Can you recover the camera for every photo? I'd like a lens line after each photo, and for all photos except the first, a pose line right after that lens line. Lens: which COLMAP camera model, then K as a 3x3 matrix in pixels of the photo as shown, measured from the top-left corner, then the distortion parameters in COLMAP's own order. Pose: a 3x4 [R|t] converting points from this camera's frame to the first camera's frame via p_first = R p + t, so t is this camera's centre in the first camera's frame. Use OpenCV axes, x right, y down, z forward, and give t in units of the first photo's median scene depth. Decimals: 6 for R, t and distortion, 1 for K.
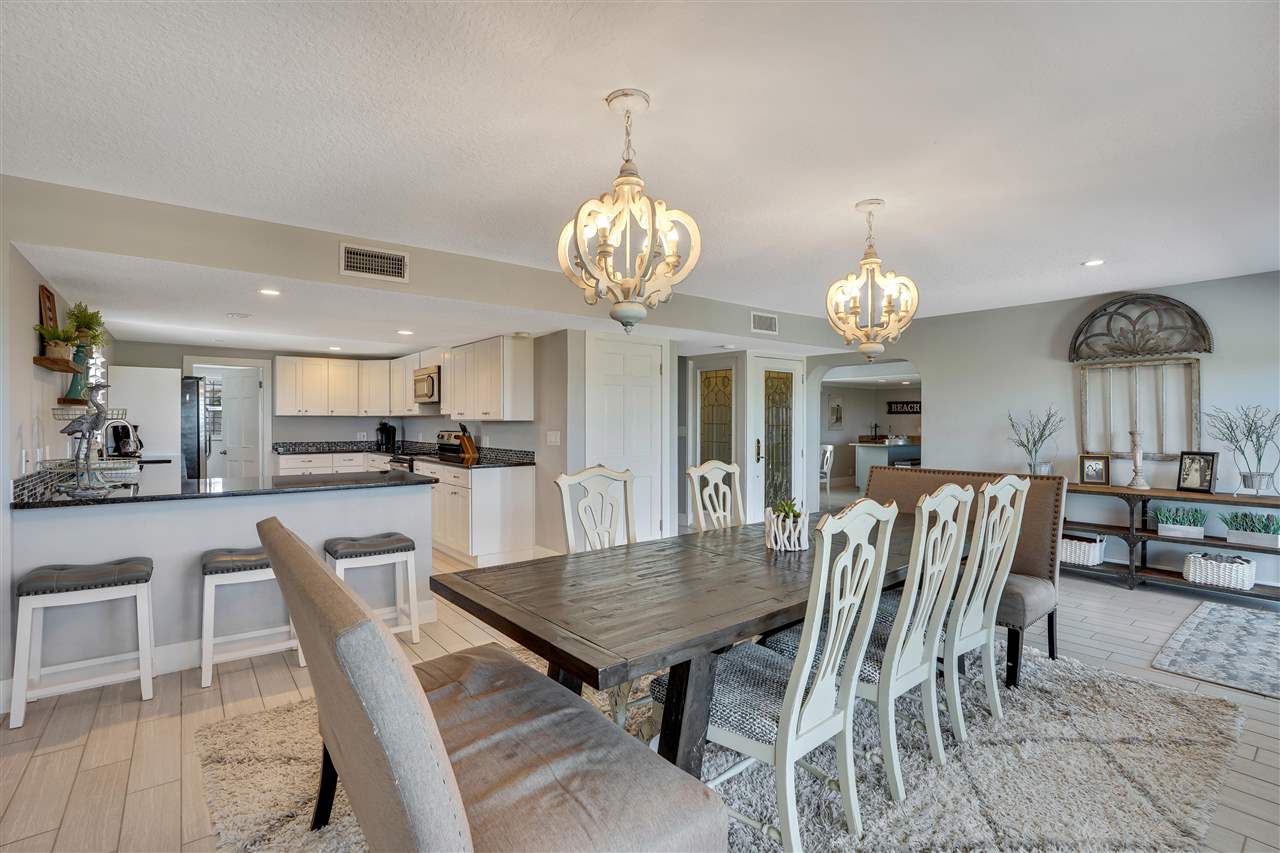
lens RADIAL K [[605.3, 0, 636.2], [0, 605.3, 428.2], [0, 0, 1]] dist [-0.072611, 0.027996]
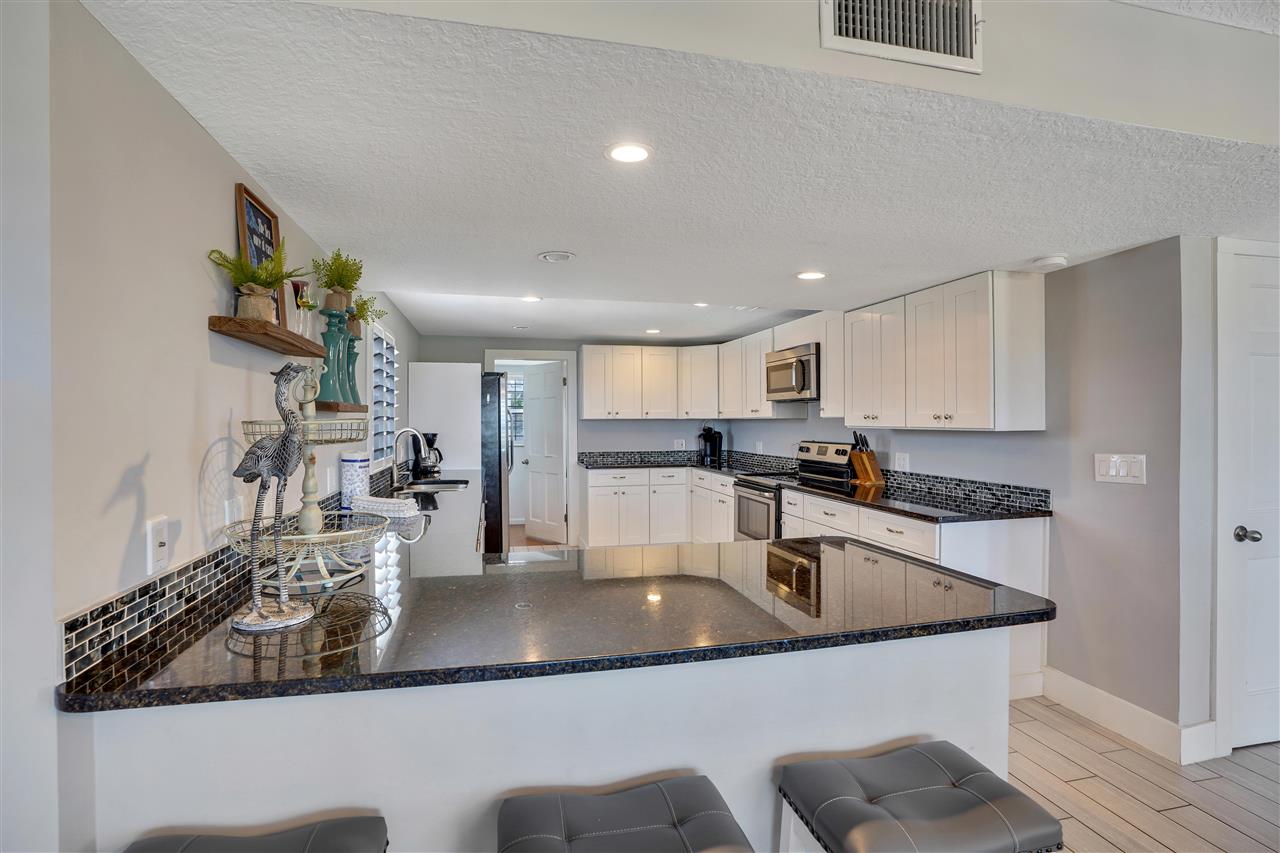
lens RADIAL K [[605.3, 0, 636.2], [0, 605.3, 428.2], [0, 0, 1]] dist [-0.072611, 0.027996]
pose [[0.911684, 0.000341, -0.410892, -0.232263], [0.001213, 0.999993, 0.003521, -0.013614], [0.410891, -0.003709, 0.911677, 0.317314]]
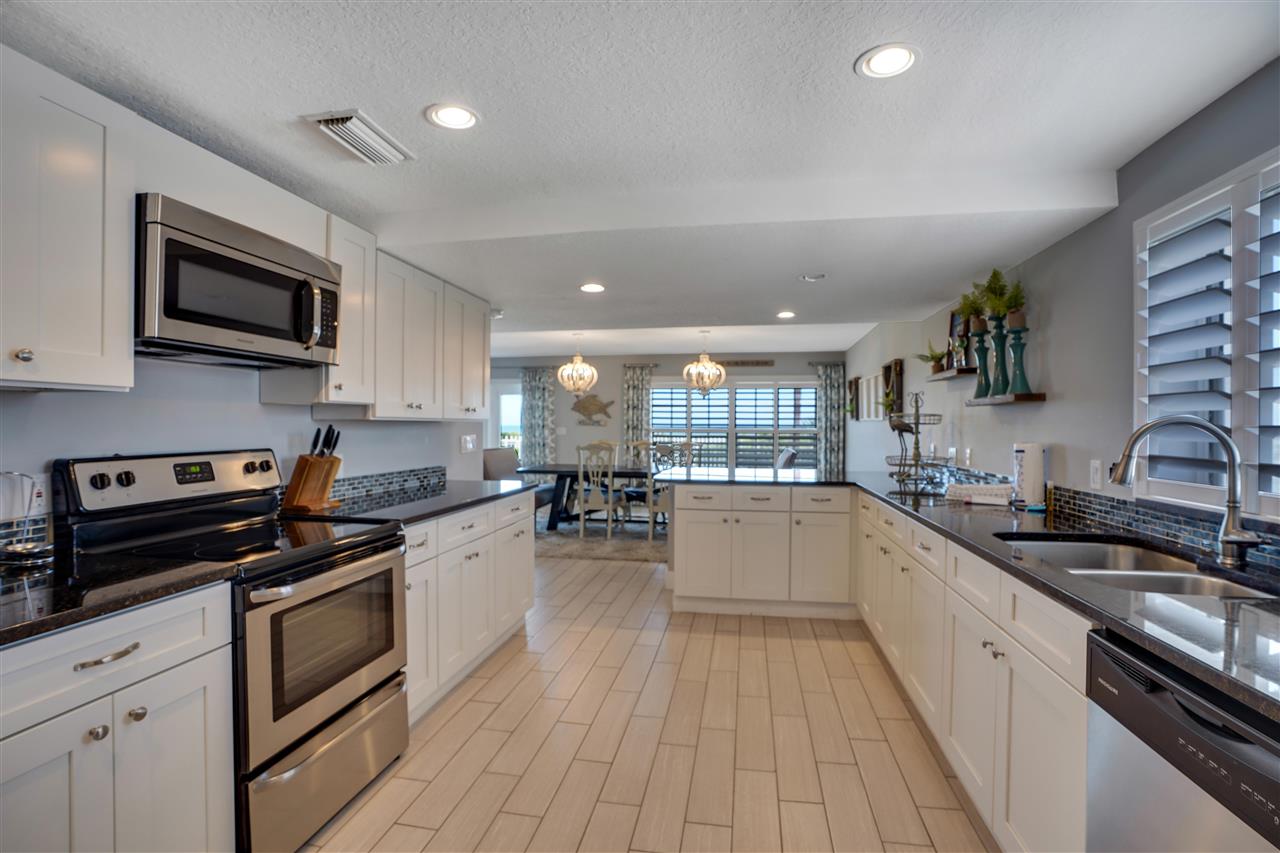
lens RADIAL K [[605.3, 0, 636.2], [0, 605.3, 428.2], [0, 0, 1]] dist [-0.072611, 0.027996]
pose [[-0.678397, -0.004761, 0.734680, -0.683824], [0.004797, 0.999929, 0.010910, -0.009538], [-0.734680, 0.010926, -0.678326, 1.064123]]
